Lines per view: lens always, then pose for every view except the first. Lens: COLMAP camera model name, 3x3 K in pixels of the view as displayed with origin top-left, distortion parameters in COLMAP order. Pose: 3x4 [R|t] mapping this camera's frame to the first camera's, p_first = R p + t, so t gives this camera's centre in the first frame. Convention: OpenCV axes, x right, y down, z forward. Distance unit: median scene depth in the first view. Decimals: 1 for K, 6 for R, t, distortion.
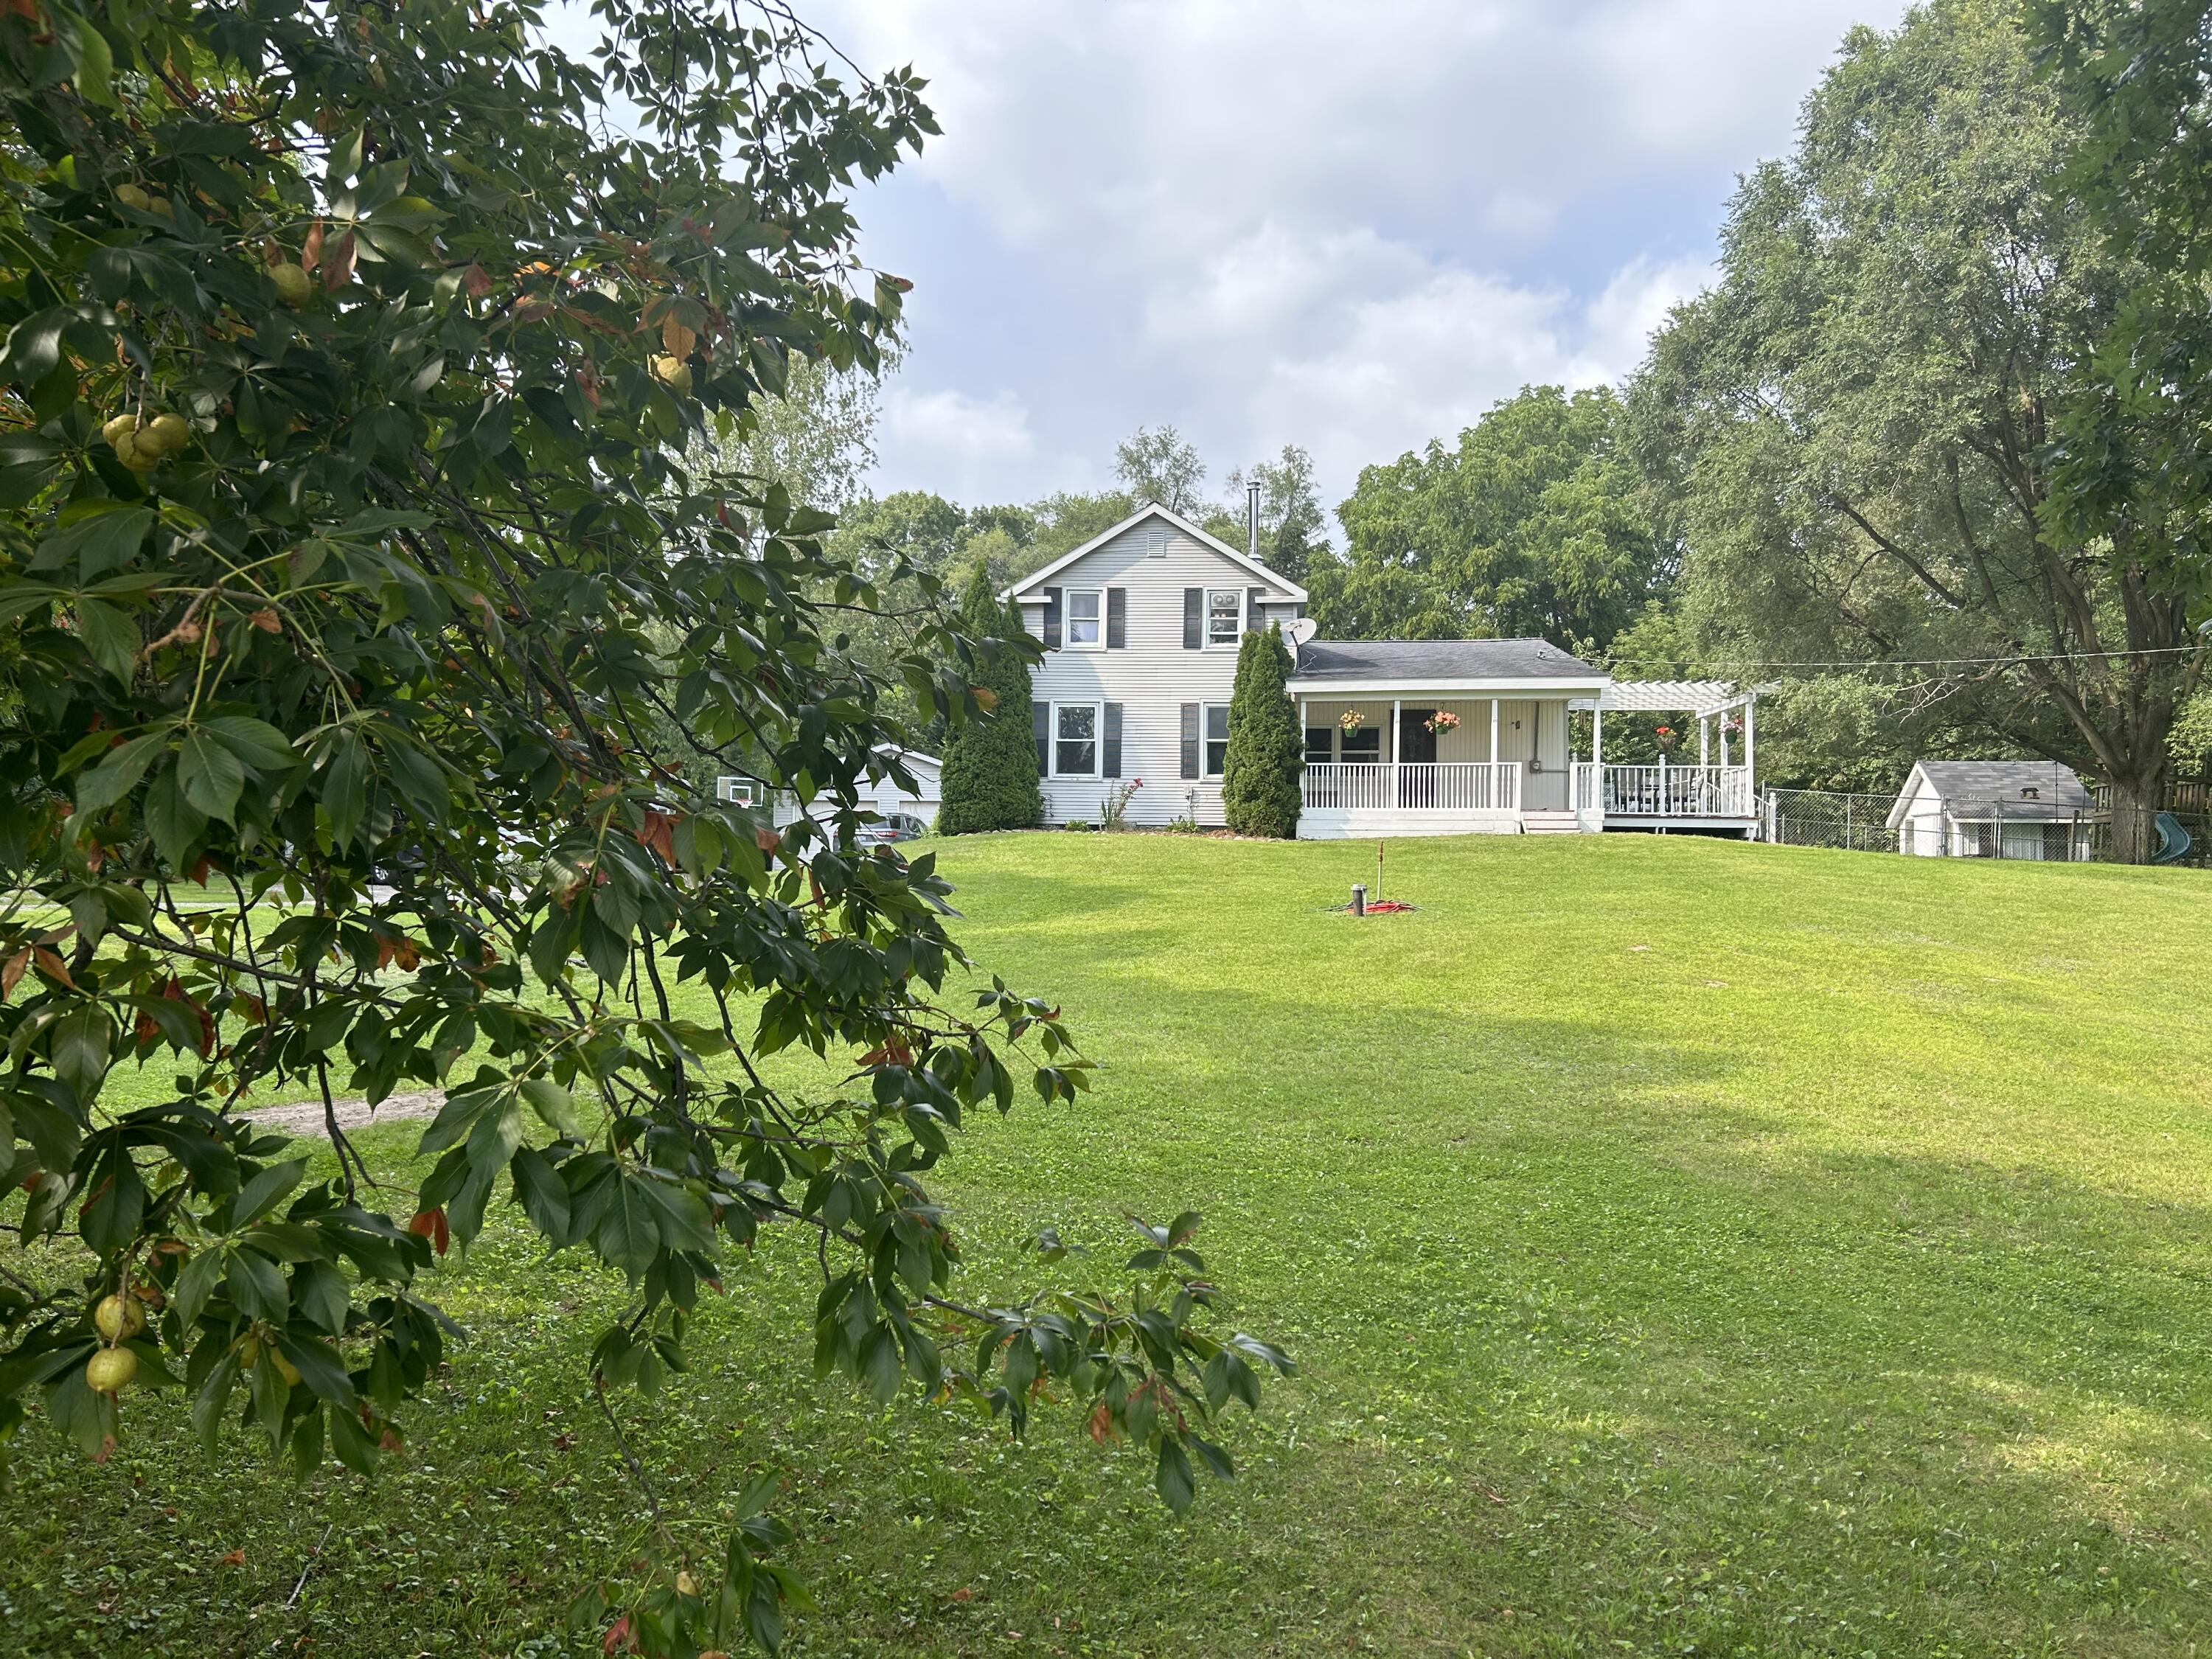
lens RADIAL K [[1683.3, 0, 1093.9], [0, 1683.3, 834.5], [0, 0, 1]] dist [0.058698, -0.016263]
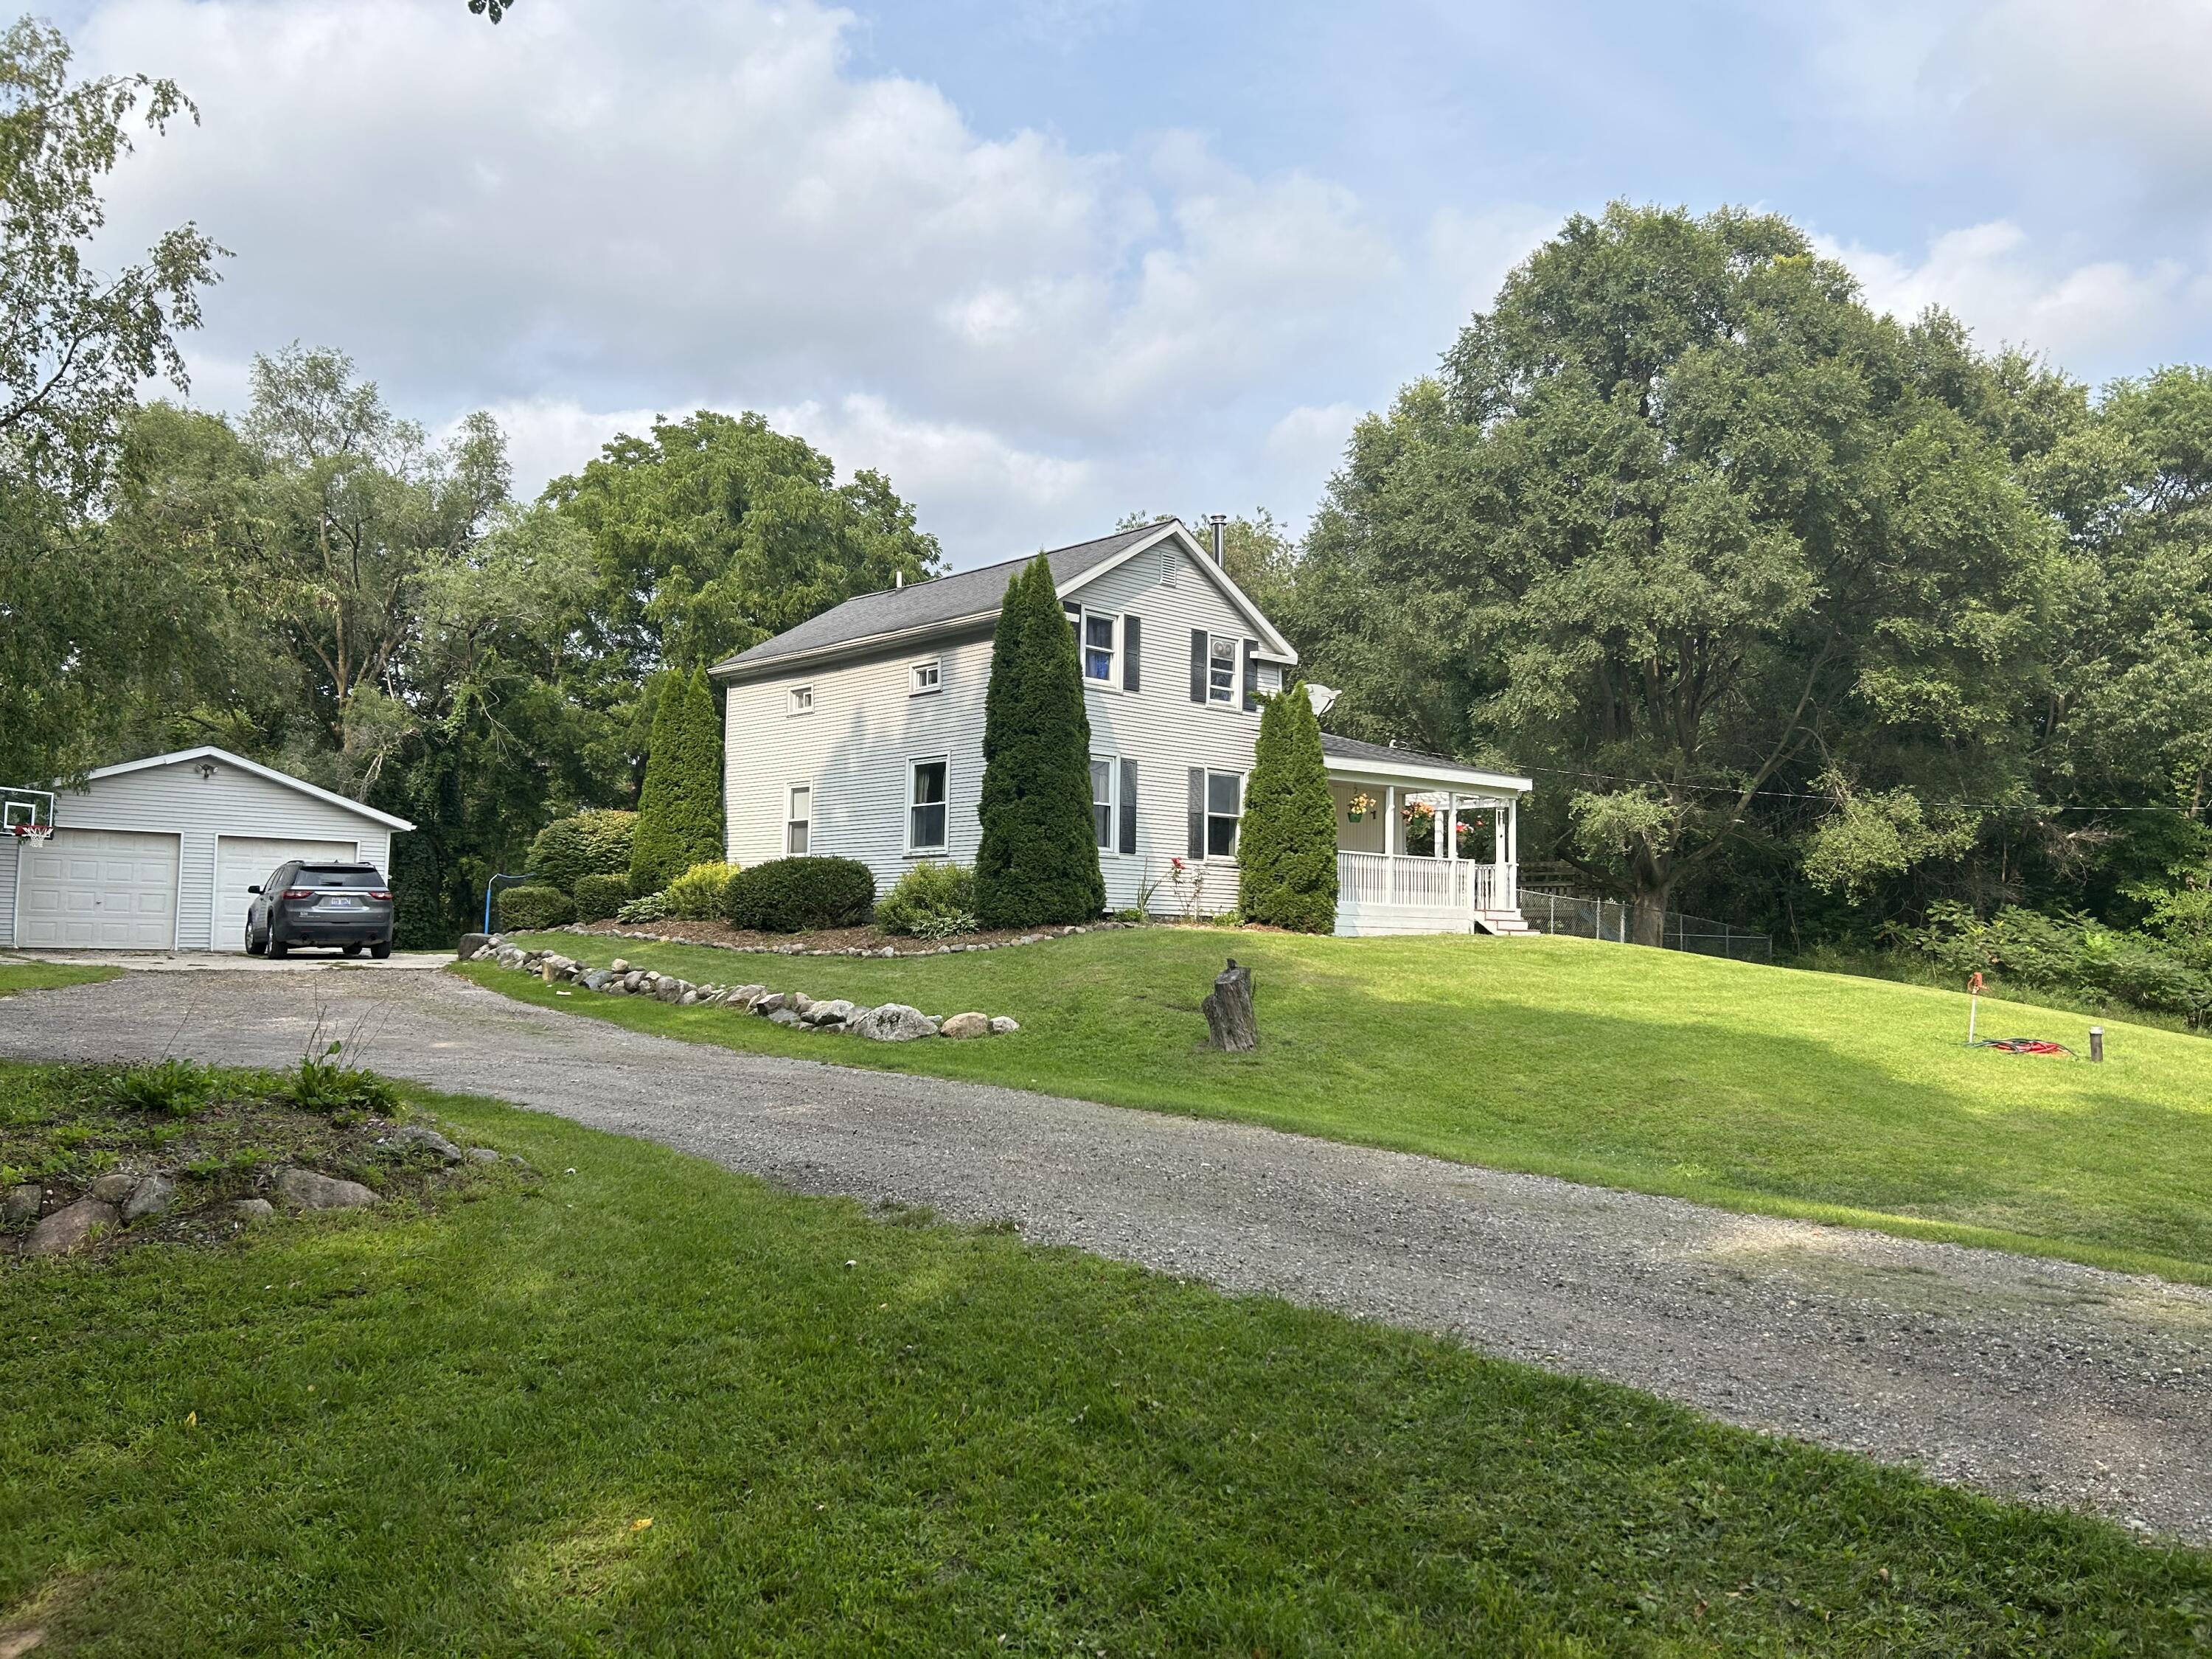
lens RADIAL K [[1683.3, 0, 1095.7], [0, 1683.3, 828.8], [0, 0, 1]] dist [0.058698, -0.016263]
pose [[0.679180, 0.050687, 0.732220, -0.581928], [-0.032442, 0.998711, -0.039043, -0.014344], [-0.733255, 0.002762, 0.679948, 0.475667]]
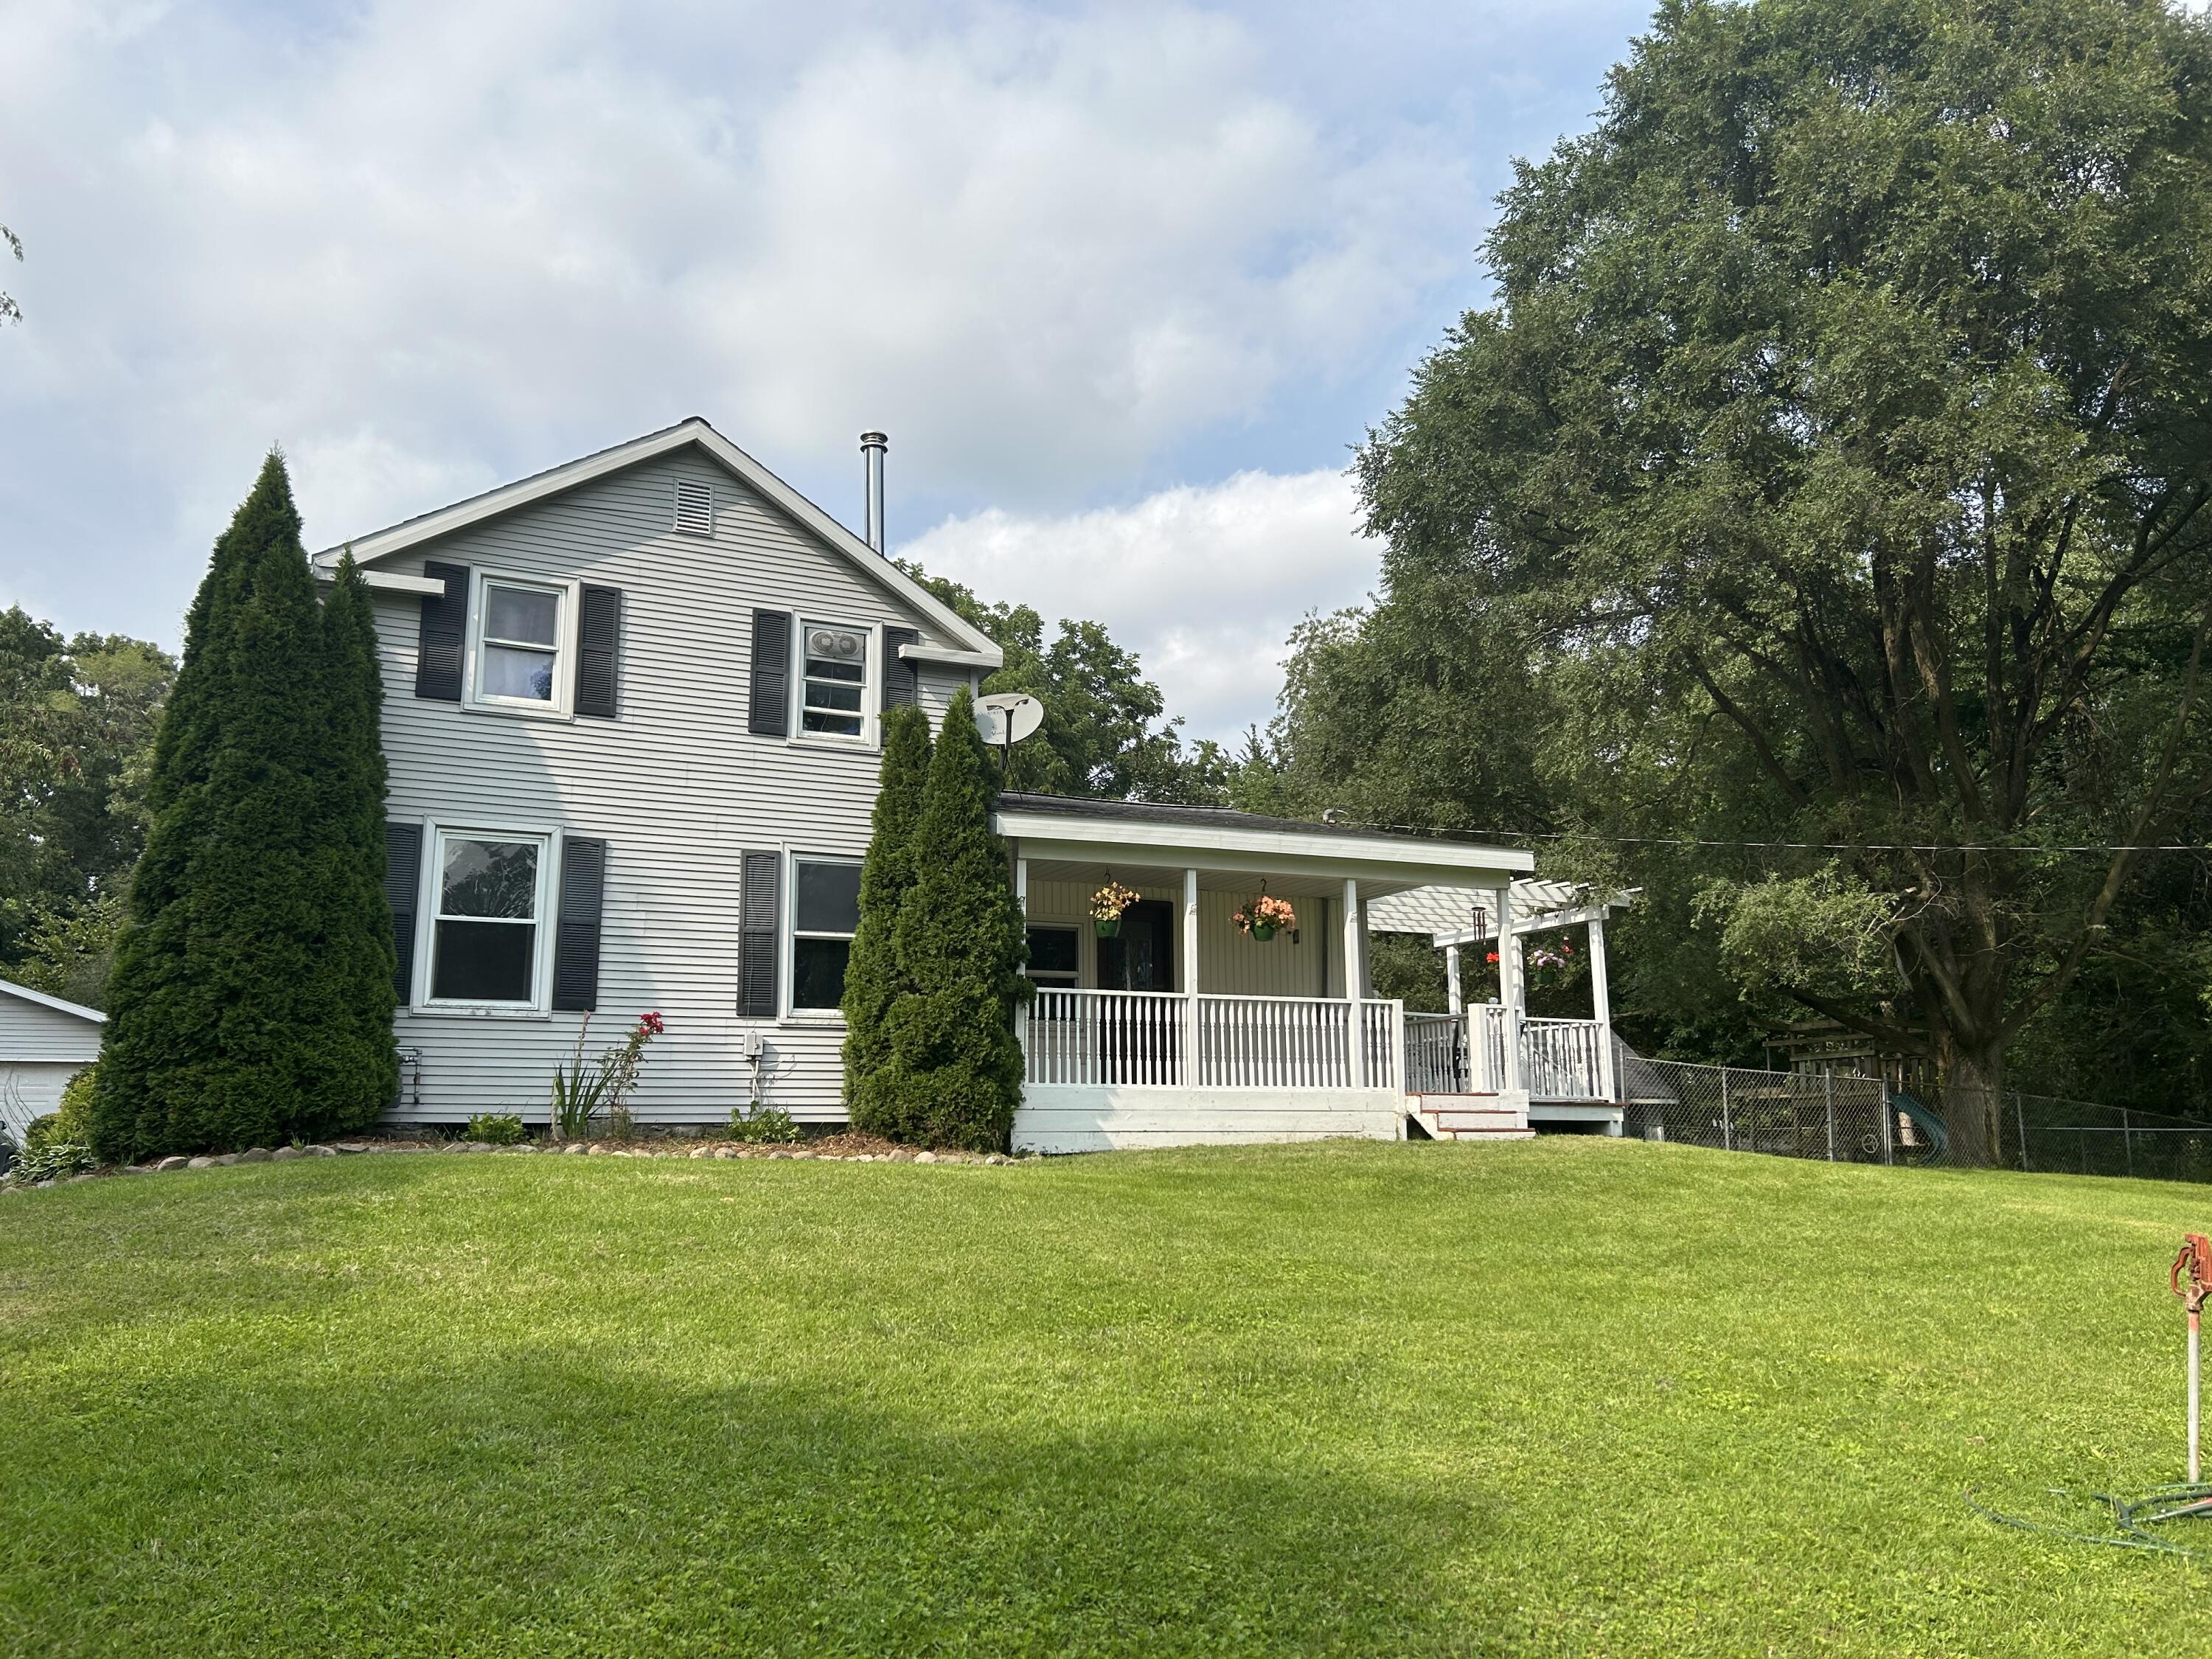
lens RADIAL K [[1683.3, 0, 1112.0], [0, 1683.3, 836.4], [0, 0, 1]] dist [0.058698, -0.016263]
pose [[0.863045, 0.076736, 0.499264, -0.090078], [0.002986, 0.987602, -0.156953, -0.009814], [-0.505117, 0.136948, 0.852116, 0.562289]]
